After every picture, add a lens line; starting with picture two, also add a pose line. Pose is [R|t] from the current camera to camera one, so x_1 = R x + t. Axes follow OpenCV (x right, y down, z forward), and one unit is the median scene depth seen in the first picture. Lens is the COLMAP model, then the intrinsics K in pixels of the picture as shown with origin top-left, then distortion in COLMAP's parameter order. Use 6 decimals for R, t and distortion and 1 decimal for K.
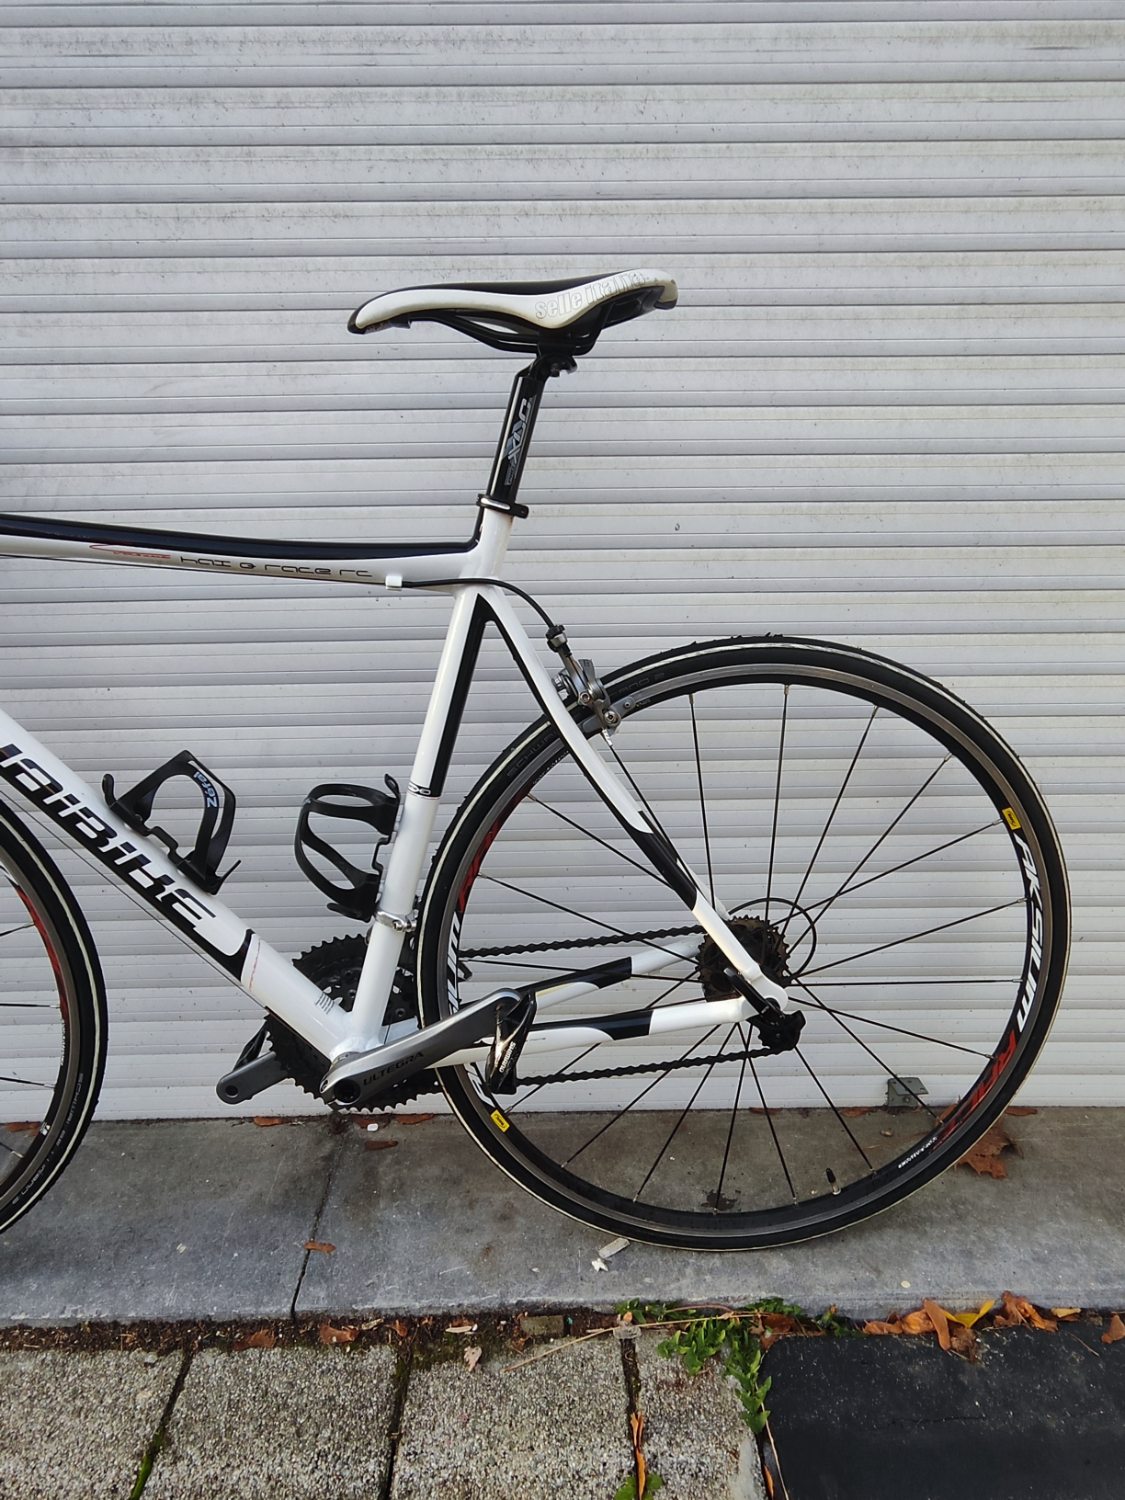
lens RADIAL K [[927.3, 0, 559.6], [0, 927.3, 764.3], [0, 0, 1]] dist [-0.029255, 0.024078]
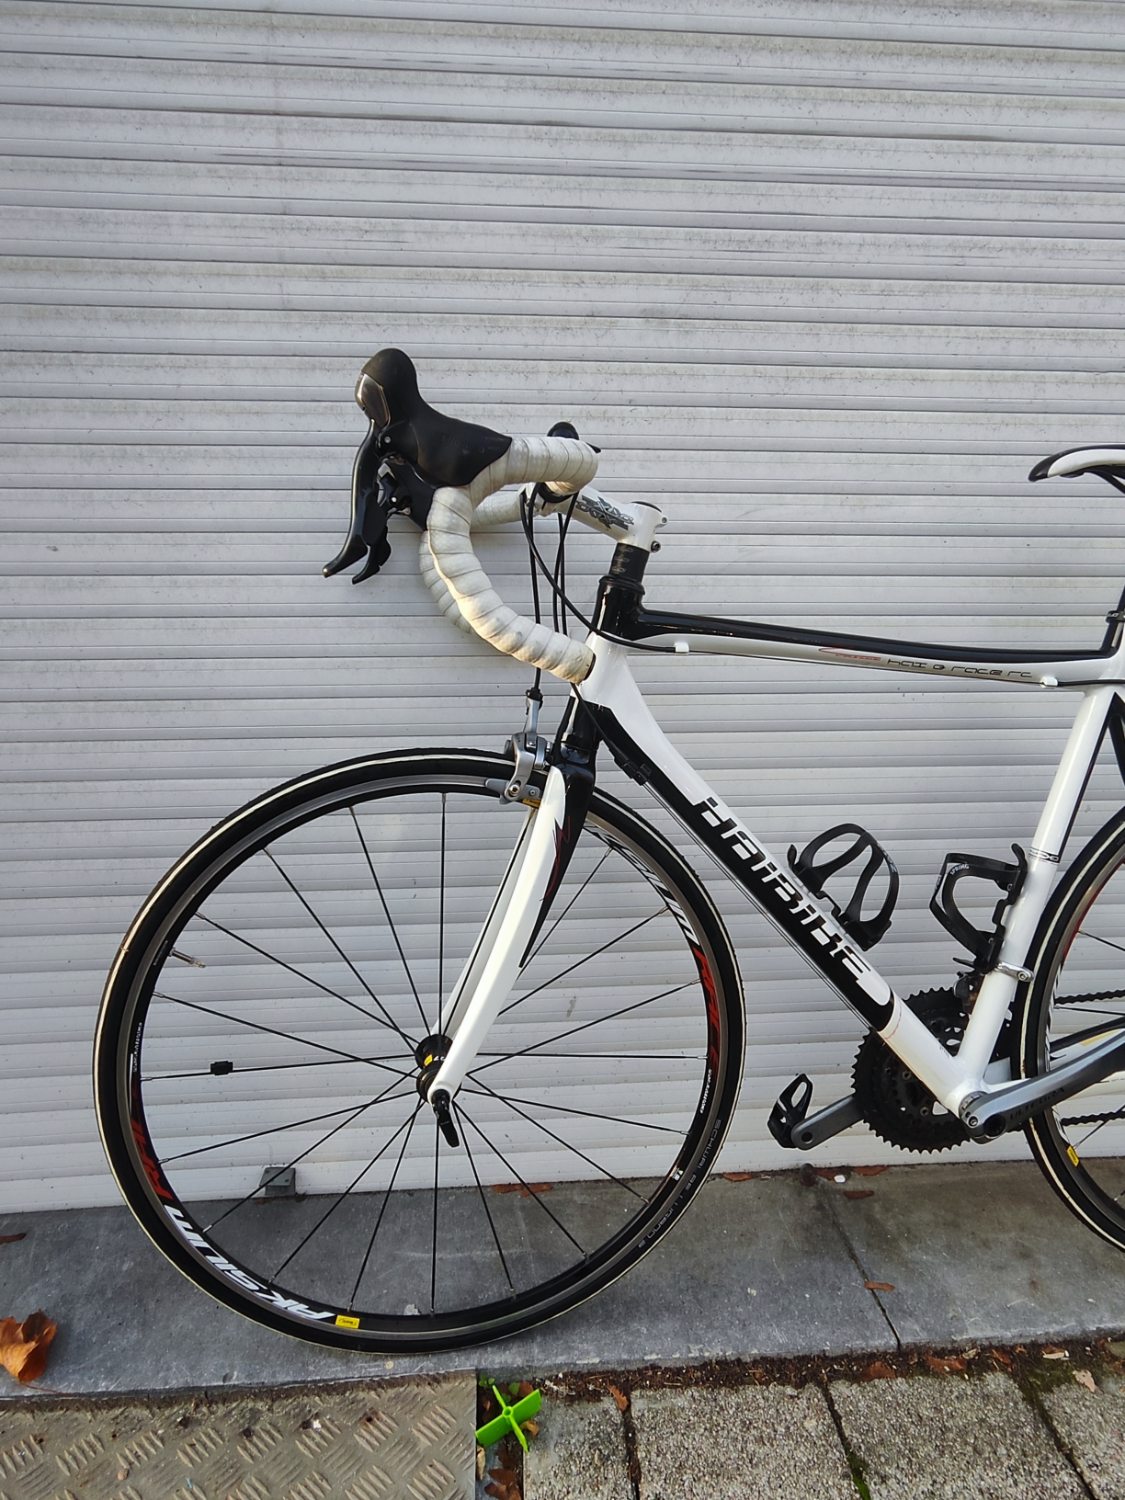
lens RADIAL K [[927.3, 0, 559.6], [0, 927.3, 764.3], [0, 0, 1]] dist [-0.029255, 0.024078]
pose [[0.998713, 0.001311, 0.050696, -0.762717], [0.003586, 0.995339, -0.096373, 0.019226], [-0.050586, 0.096430, 0.994053, -0.124073]]
